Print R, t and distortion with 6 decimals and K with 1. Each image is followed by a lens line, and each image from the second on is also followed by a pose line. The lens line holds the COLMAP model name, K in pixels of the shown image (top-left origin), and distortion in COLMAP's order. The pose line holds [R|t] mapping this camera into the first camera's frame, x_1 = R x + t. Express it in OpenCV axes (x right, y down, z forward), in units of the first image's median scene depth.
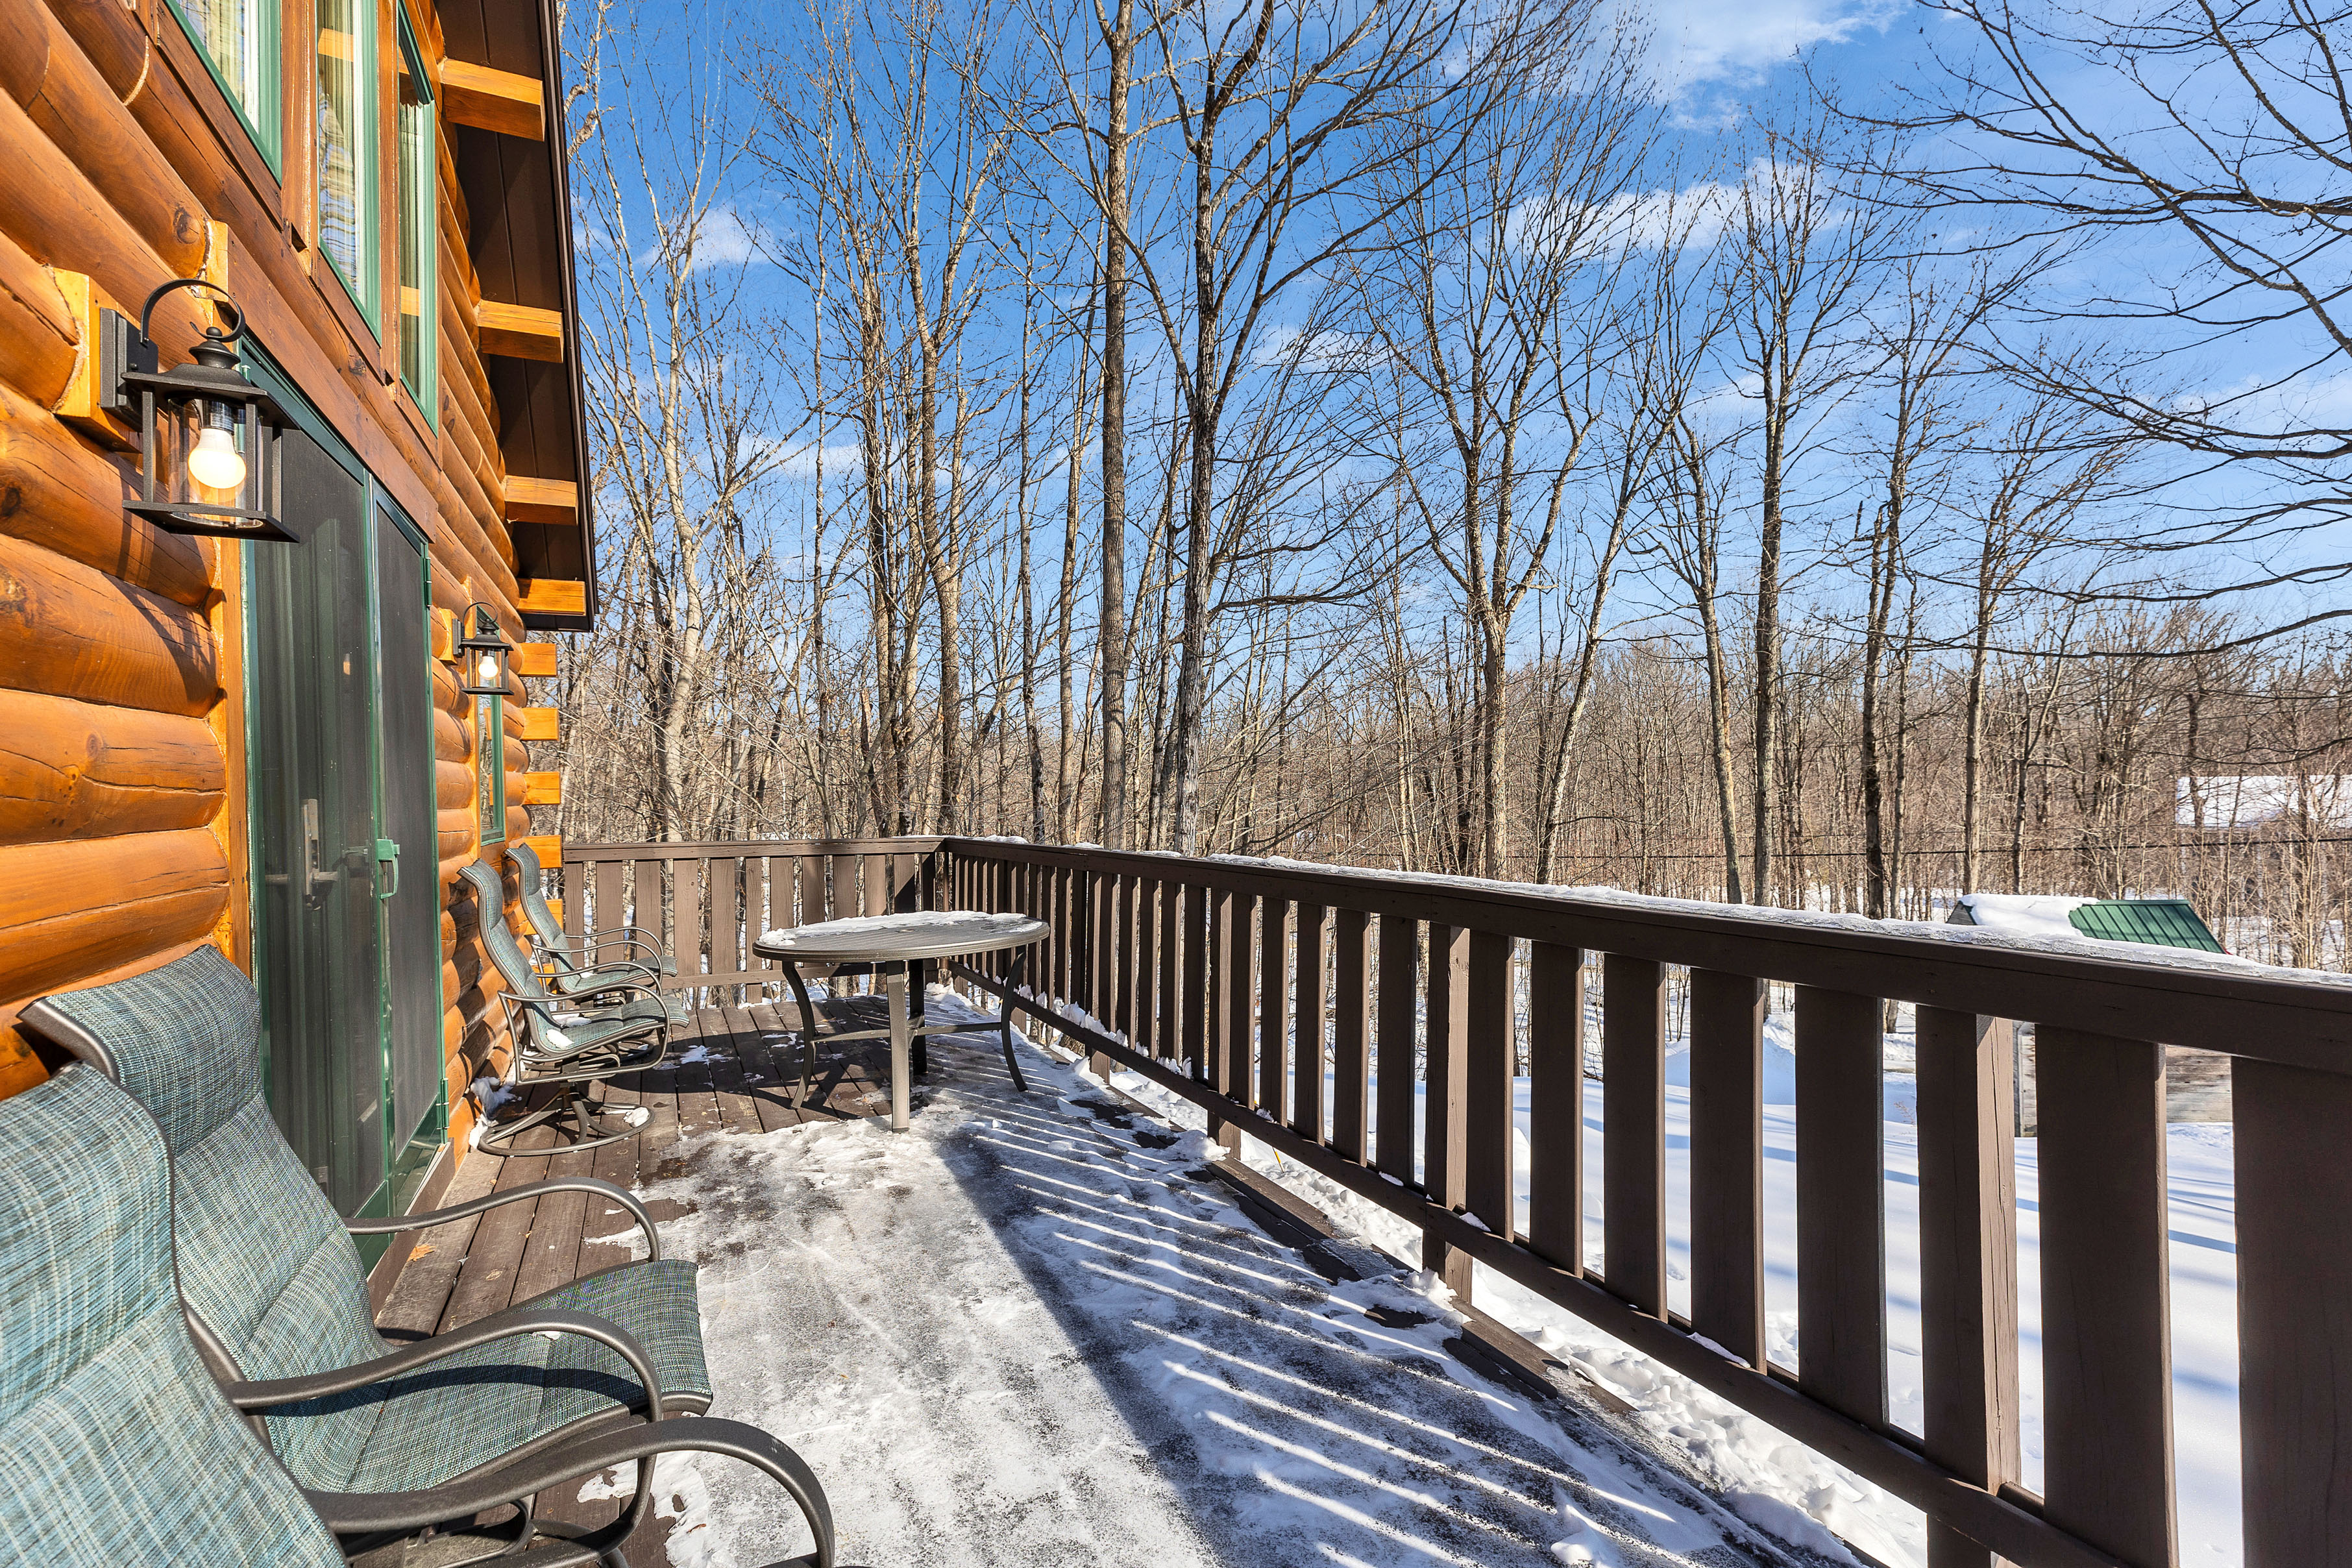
lens RADIAL K [[1065.6, 0, 1175.5], [0, 1065.6, 791.6], [0, 0, 1]] dist [-0.002455, 0.000627]
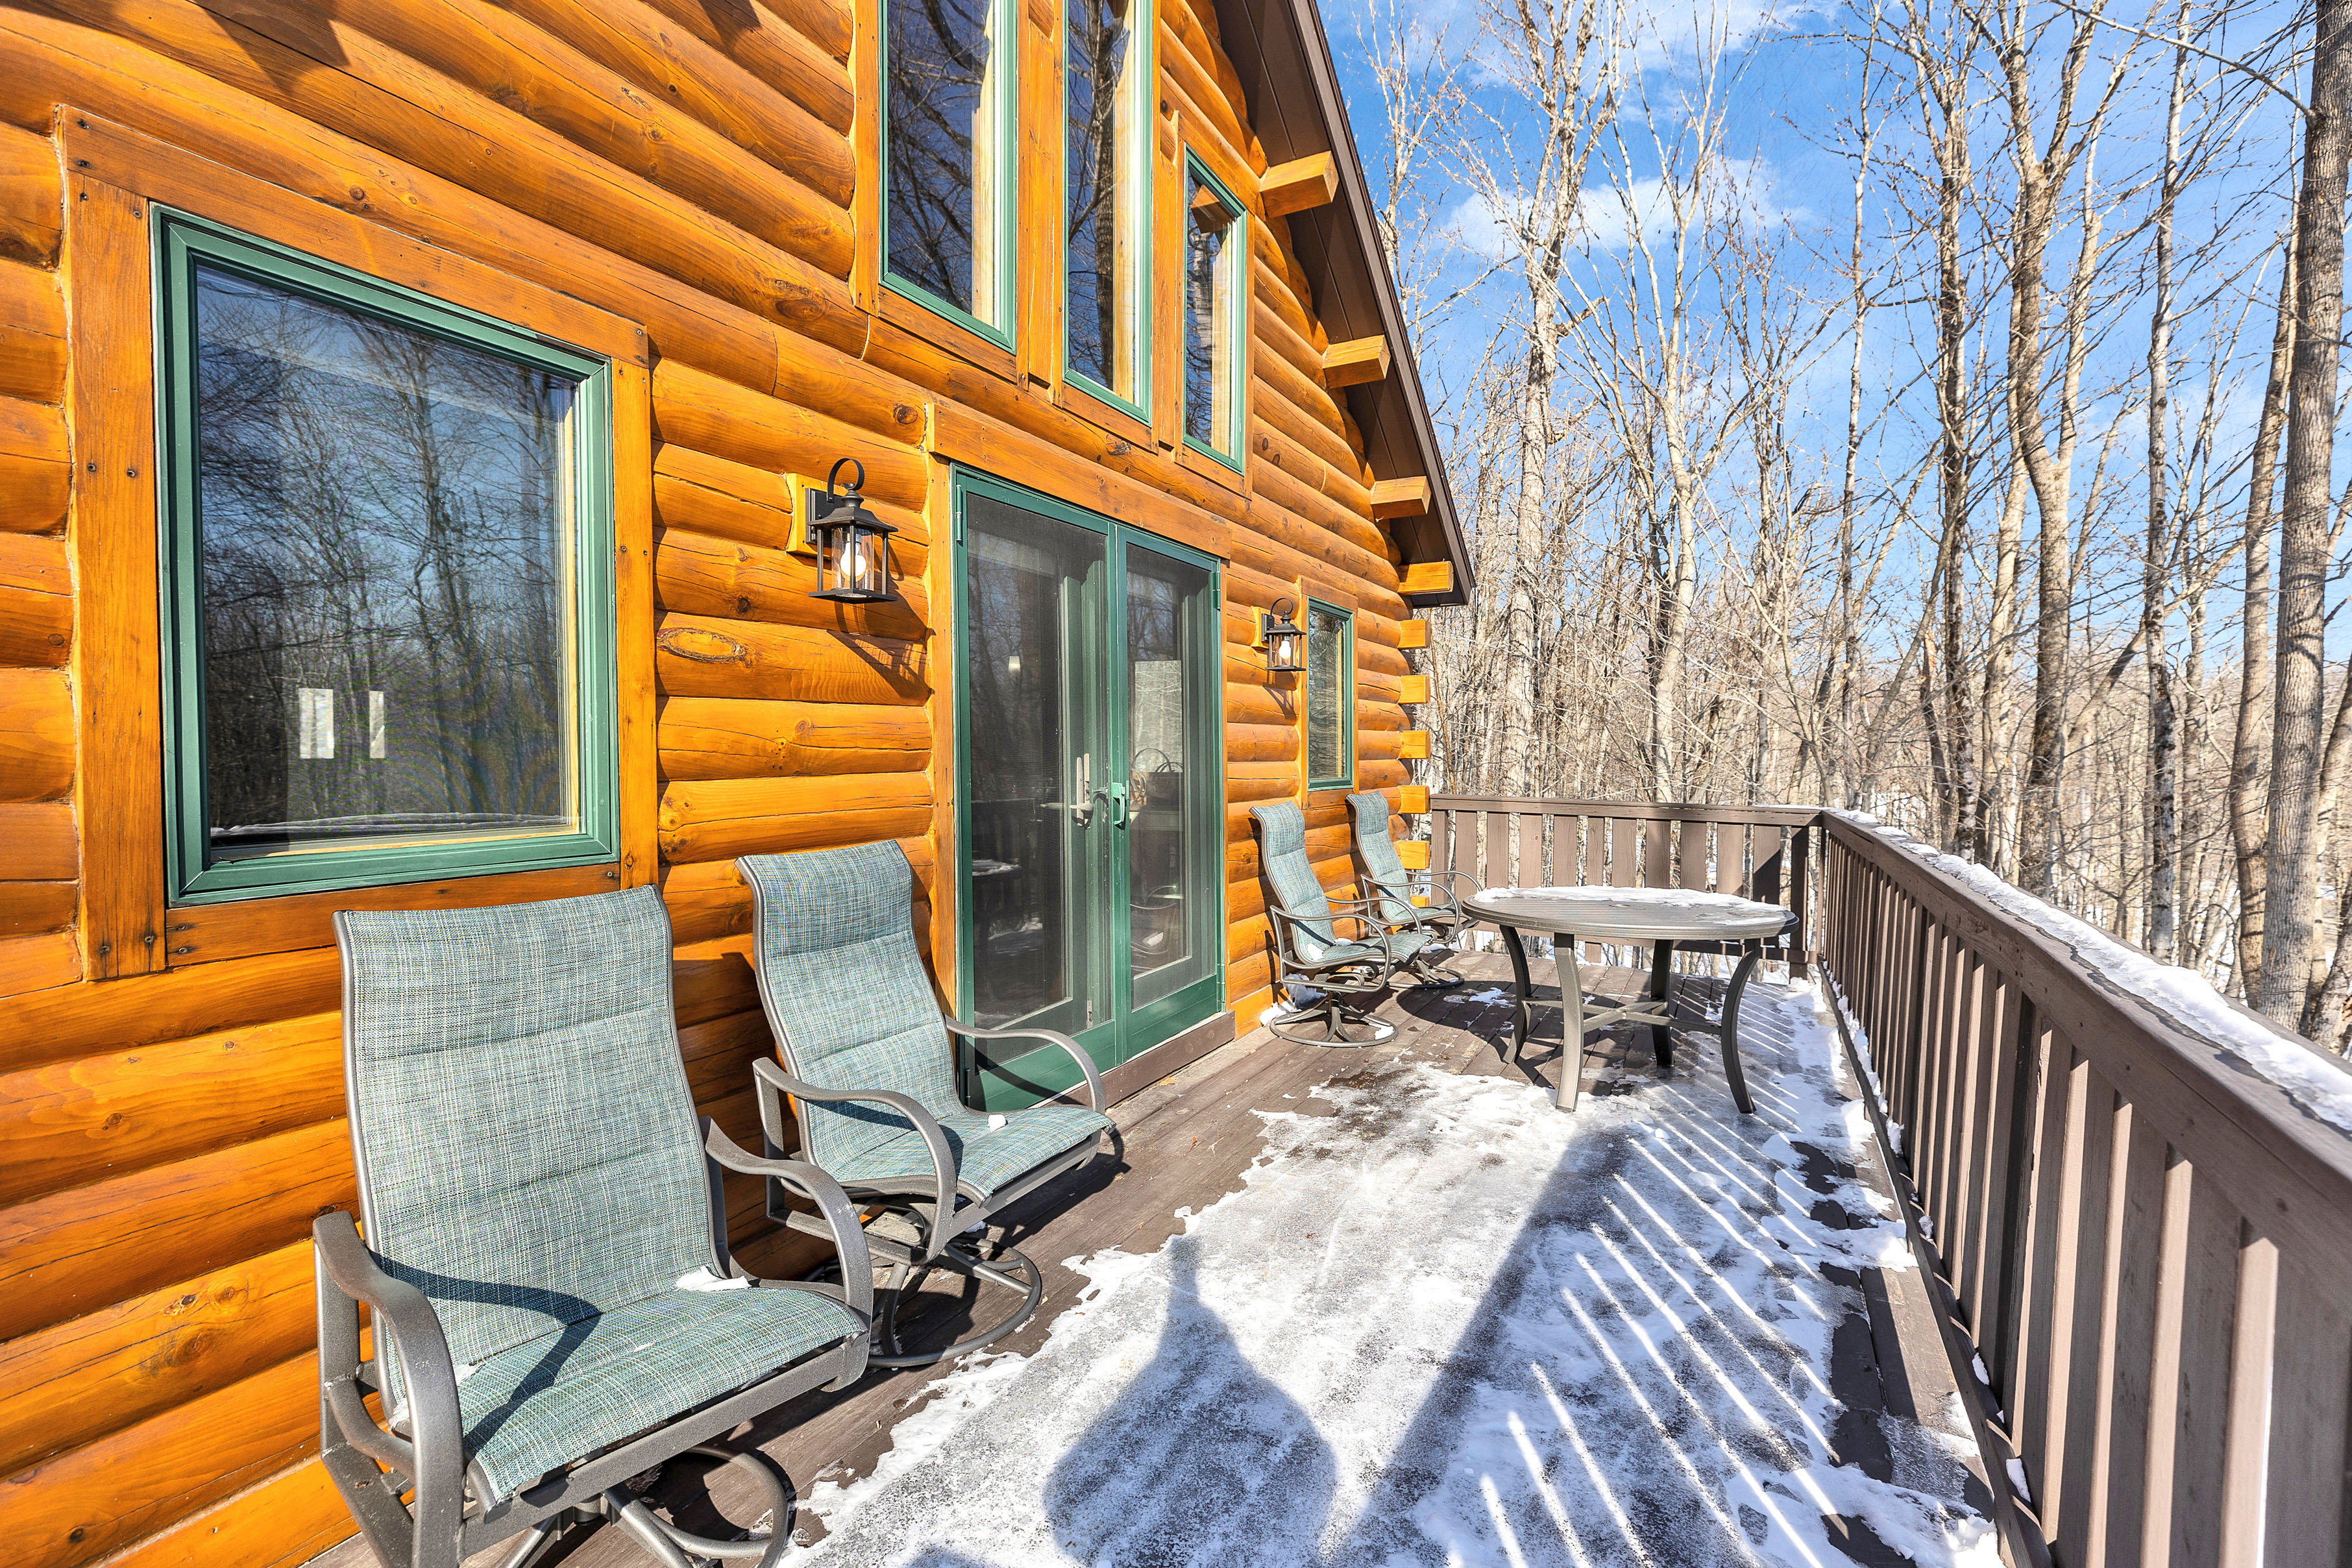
lens RADIAL K [[1065.6, 0, 1152.6], [0, 1065.6, 788.3], [0, 0, 1]] dist [-0.002455, 0.000627]
pose [[0.571868, 0.048598, -0.818905, 0.358262], [-0.015172, 0.998700, 0.048672, -0.014775], [0.820205, -0.015409, 0.571862, 0.177310]]
